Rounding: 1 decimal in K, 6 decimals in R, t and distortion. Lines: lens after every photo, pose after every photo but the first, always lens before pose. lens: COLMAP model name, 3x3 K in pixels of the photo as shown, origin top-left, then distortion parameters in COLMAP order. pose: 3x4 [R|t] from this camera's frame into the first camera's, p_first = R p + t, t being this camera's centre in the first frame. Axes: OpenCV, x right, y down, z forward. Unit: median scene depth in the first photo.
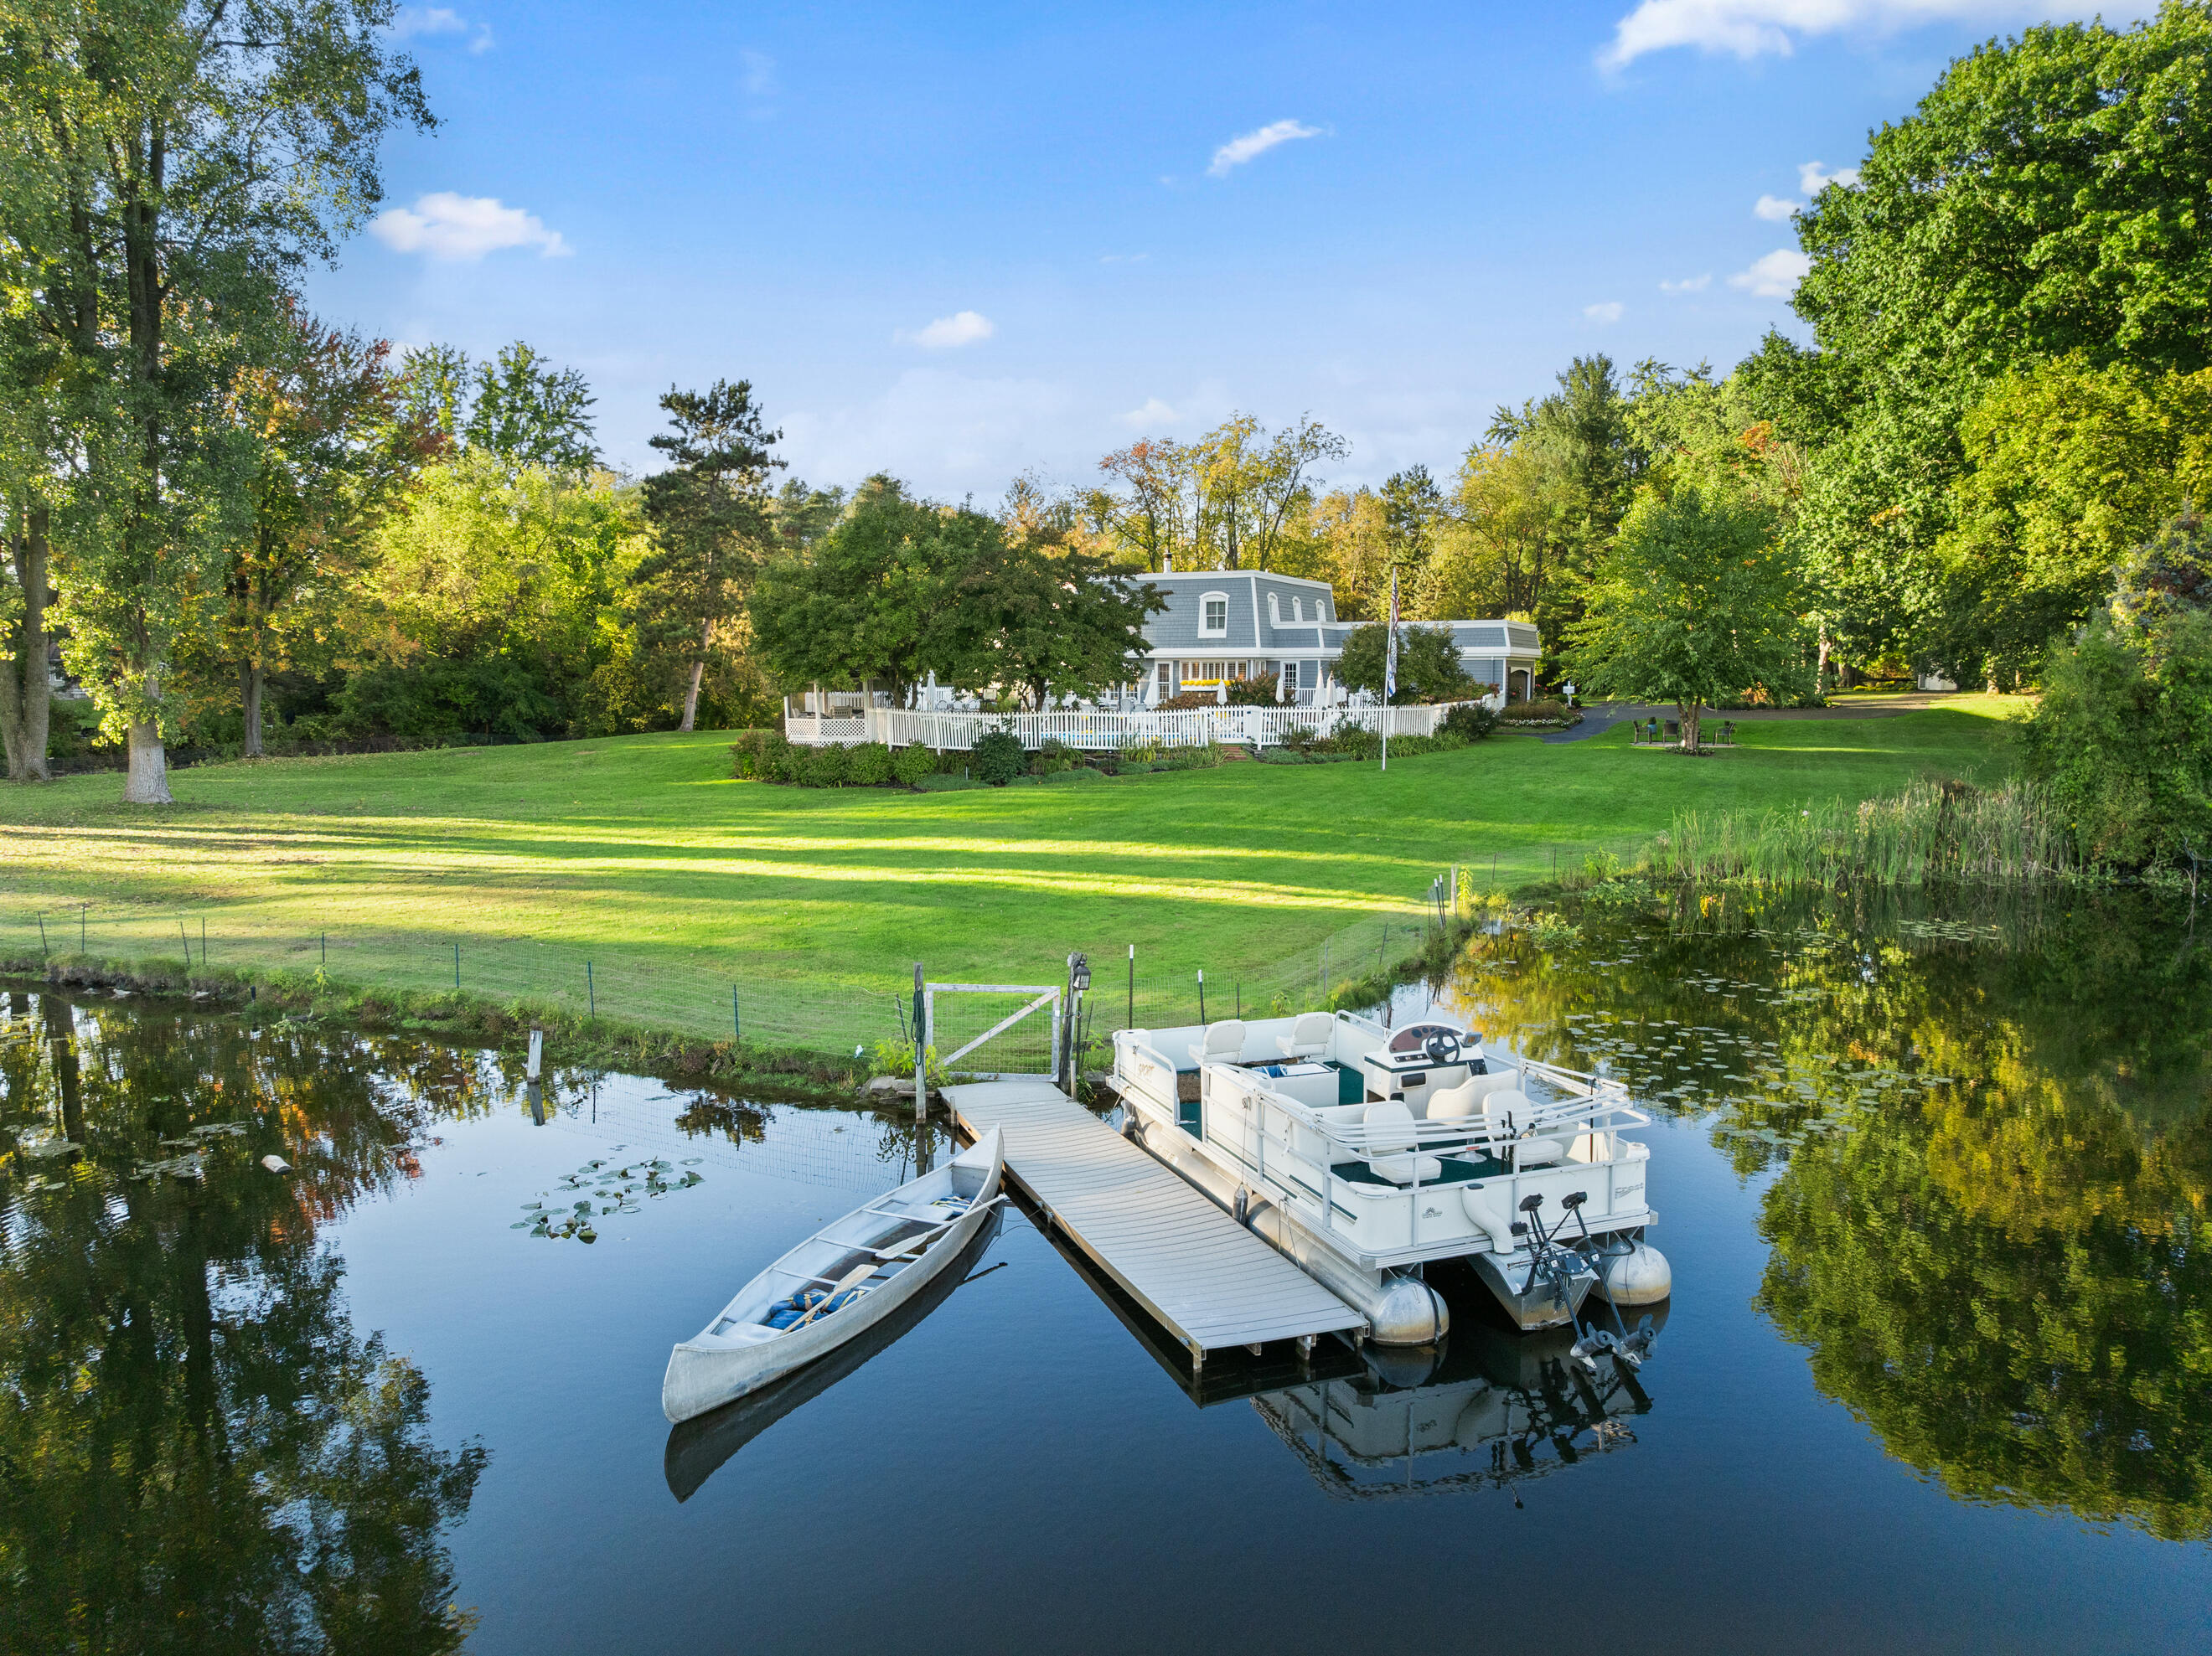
lens RADIAL K [[1544.5, 0, 1095.9], [0, 1544.5, 842.8], [0, 0, 1]] dist [-0.039388, 0.010413]
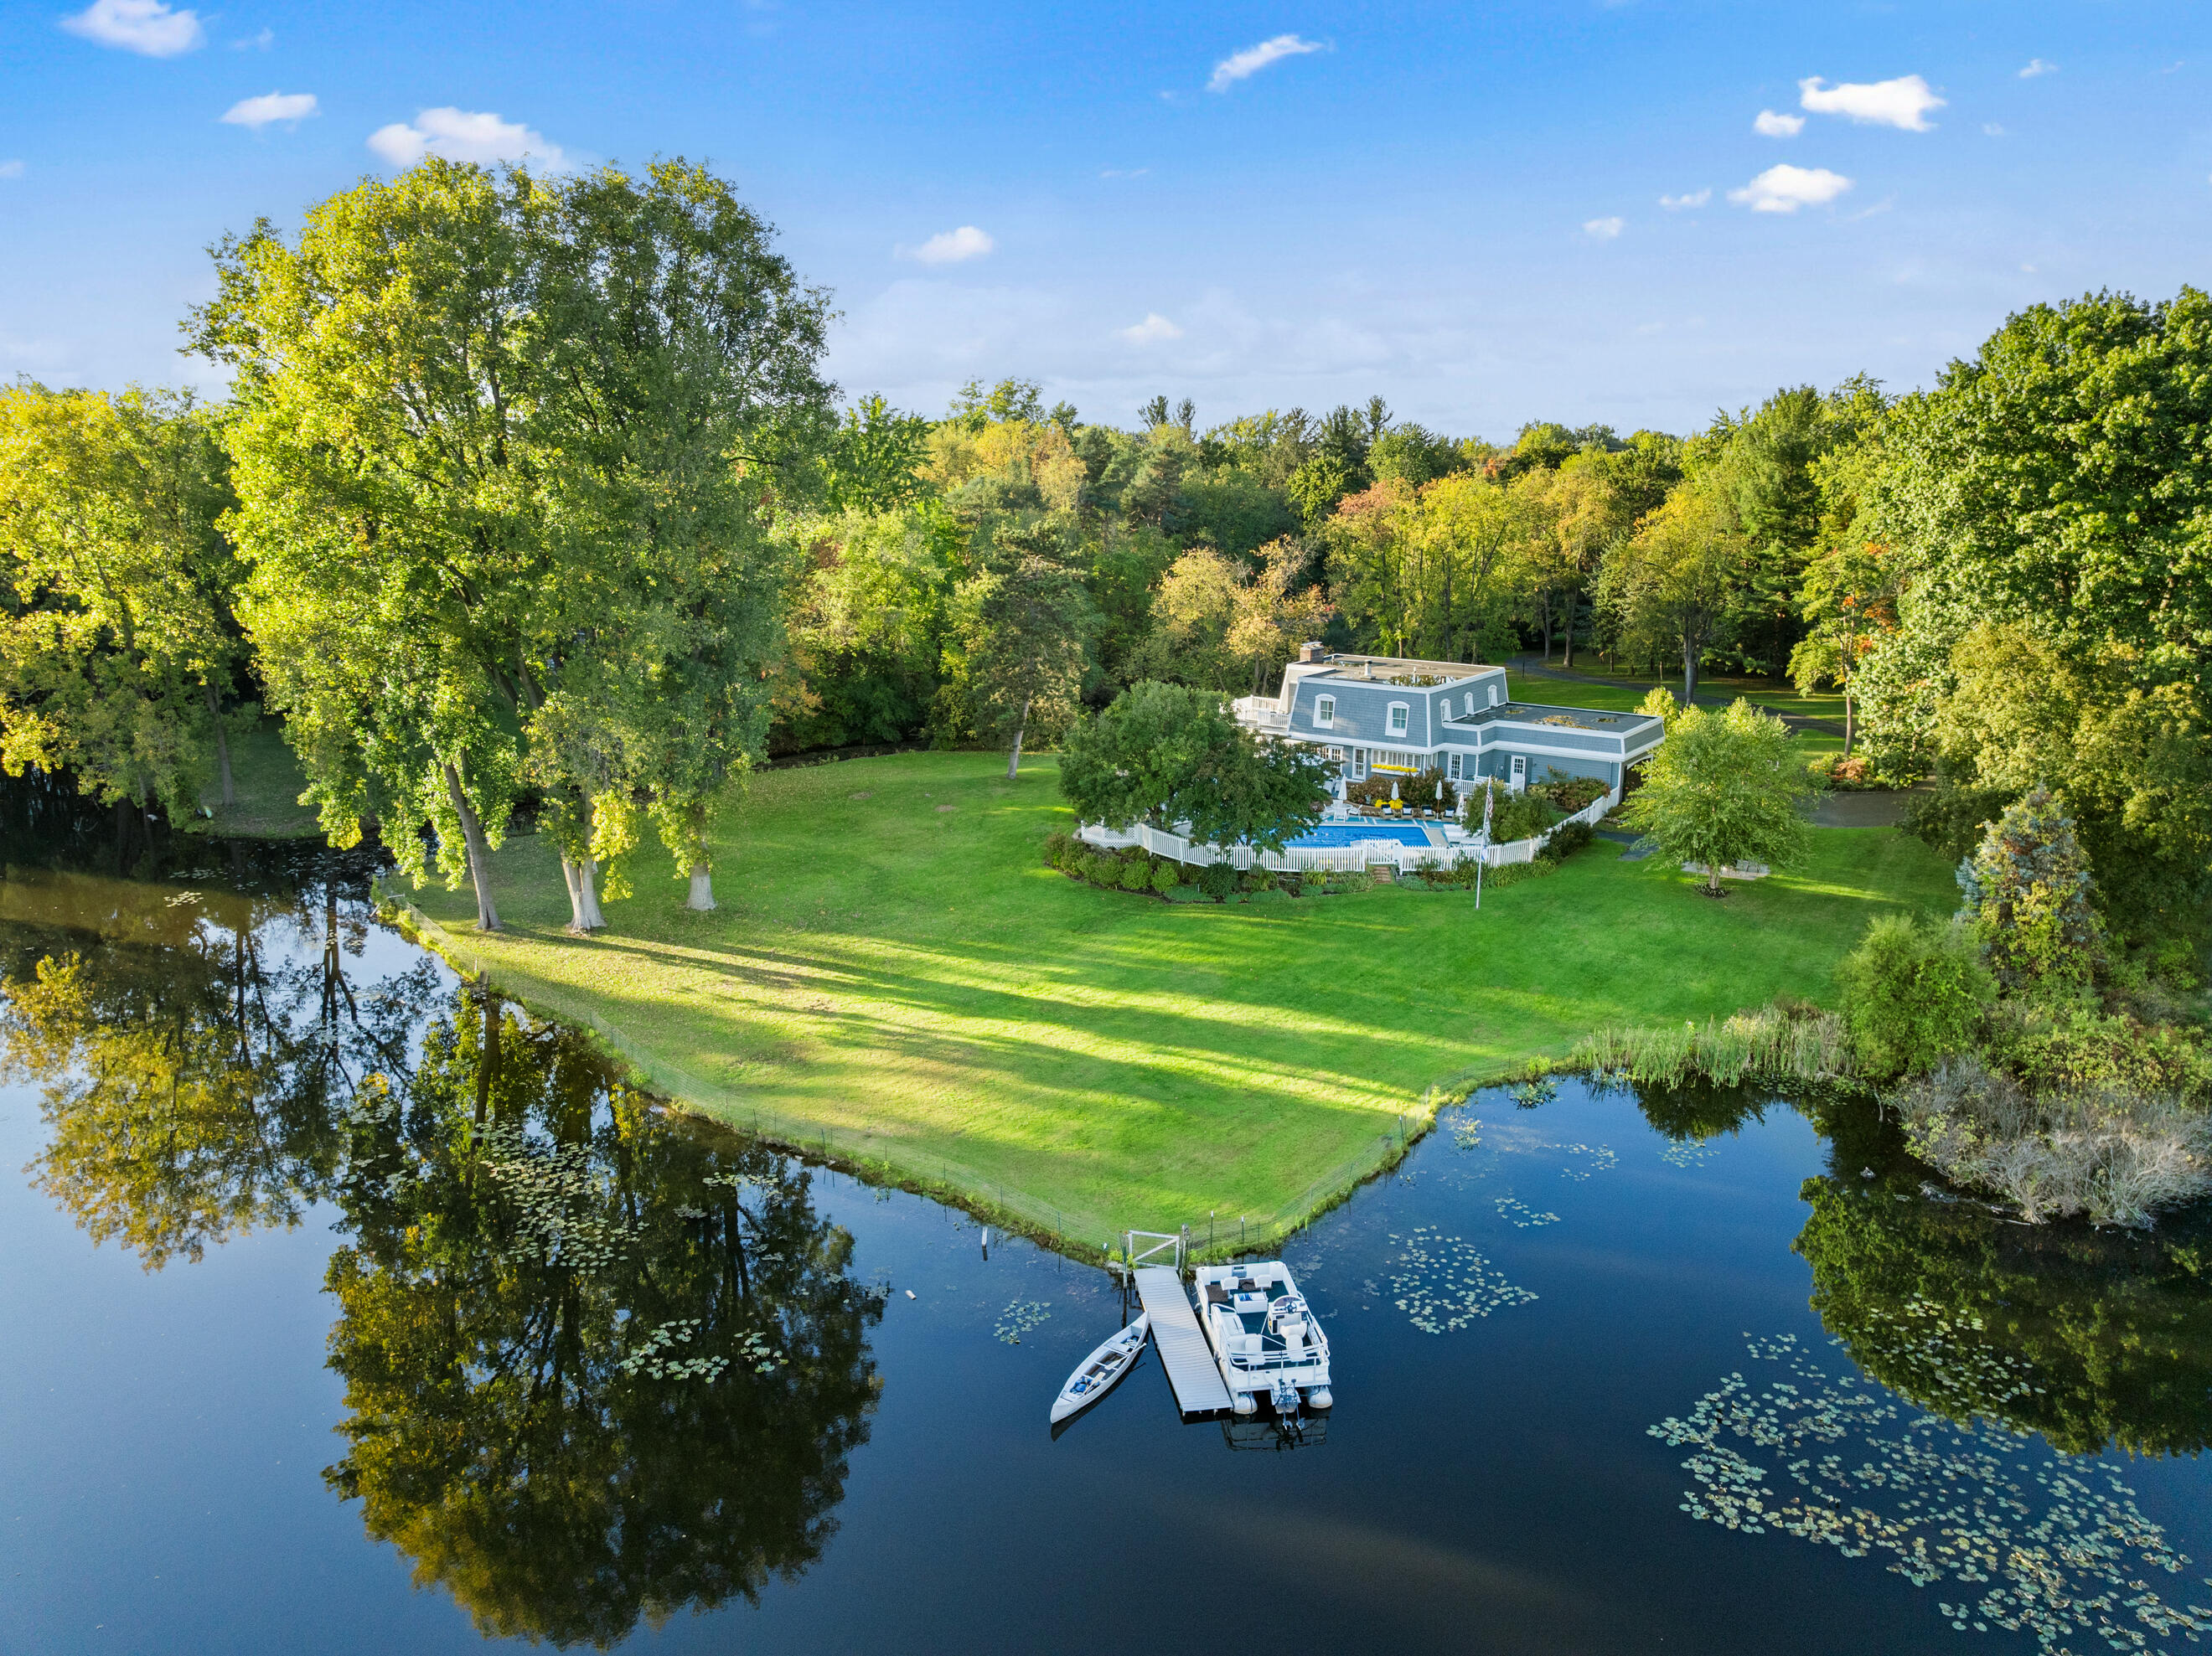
lens RADIAL K [[1544.5, 0, 1103.8], [0, 1544.5, 834.1], [0, 0, 1]] dist [-0.039388, 0.010413]
pose [[0.982881, 0.043706, -0.178980, 0.086286], [-0.019190, 0.990457, 0.136478, -0.279938], [0.183237, -0.130707, 0.974341, -0.444451]]
